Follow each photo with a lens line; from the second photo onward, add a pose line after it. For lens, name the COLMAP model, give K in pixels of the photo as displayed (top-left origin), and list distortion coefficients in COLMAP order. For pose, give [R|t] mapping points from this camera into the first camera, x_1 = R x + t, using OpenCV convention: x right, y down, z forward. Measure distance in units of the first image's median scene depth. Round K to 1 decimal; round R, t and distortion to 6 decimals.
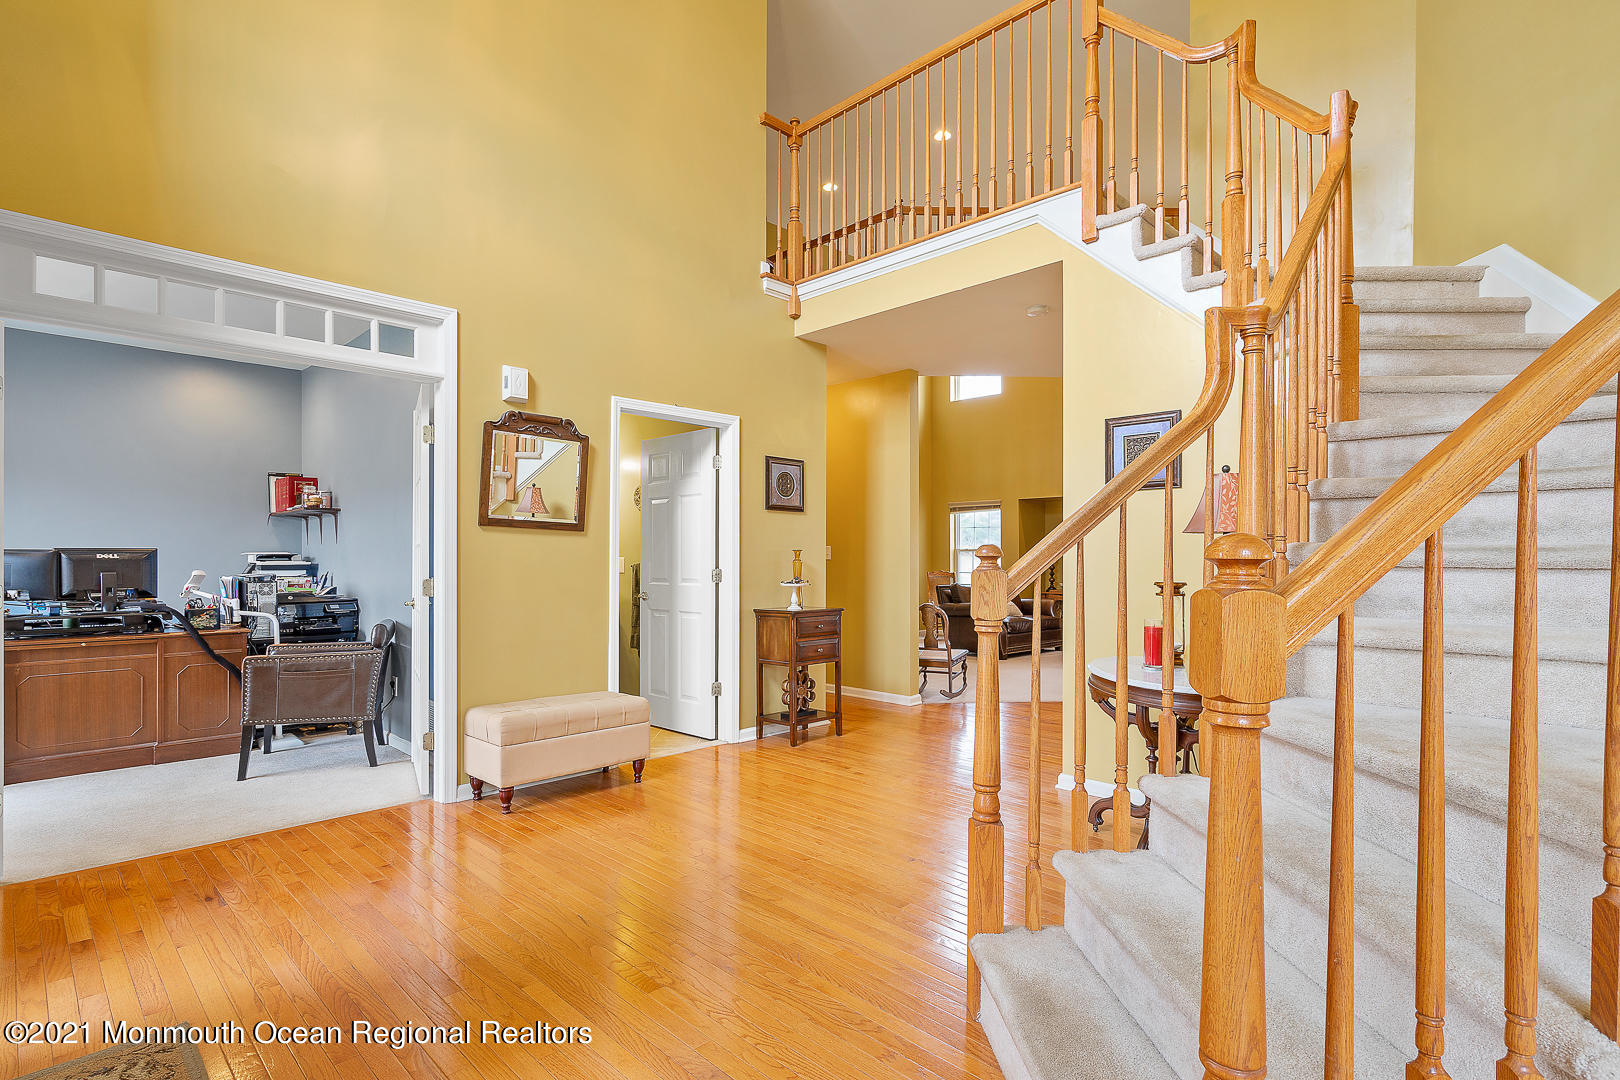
lens RADIAL K [[804.3, 0, 811.4], [0, 804.3, 543.7], [0, 0, 1]] dist [0.000487, 0.001287]
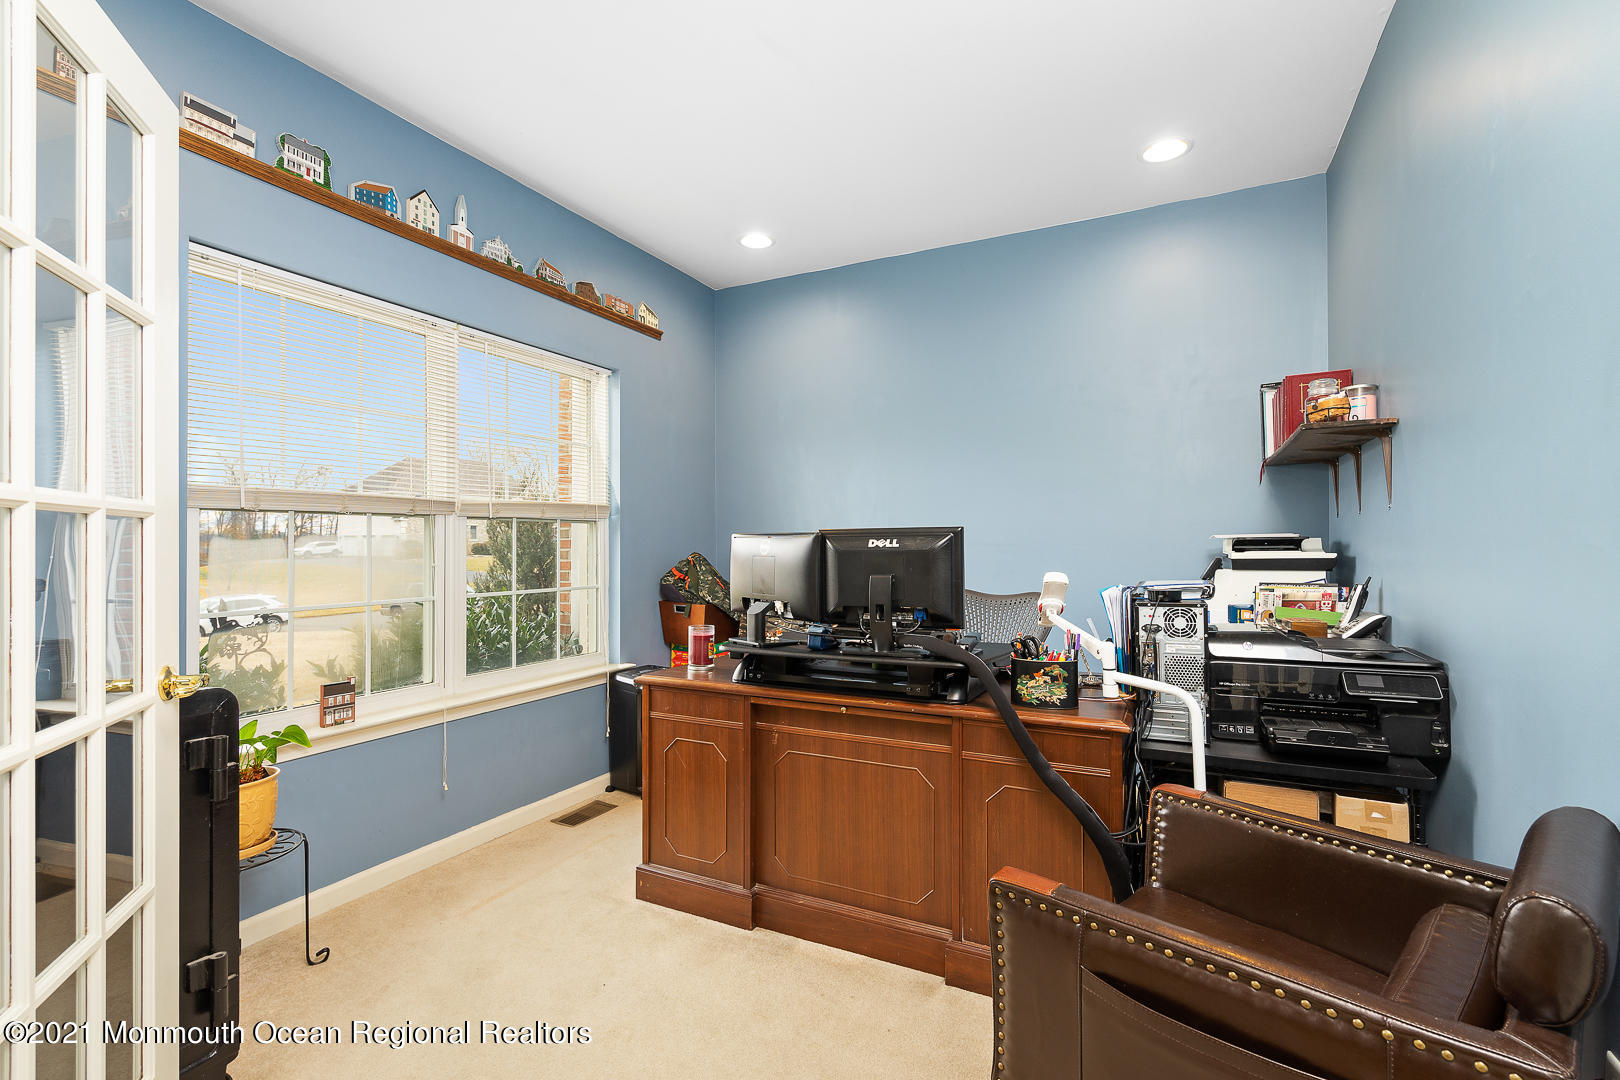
lens RADIAL K [[741.2, 0, 807.0], [0, 741.2, 532.9], [0, 0, 1]] dist [0.003991, 0.000225]
pose [[0.310612, -0.018440, -0.950358, -0.380523], [0.022496, 0.999674, -0.012044, 0.011395], [0.950271, -0.017638, 0.310925, 0.707573]]
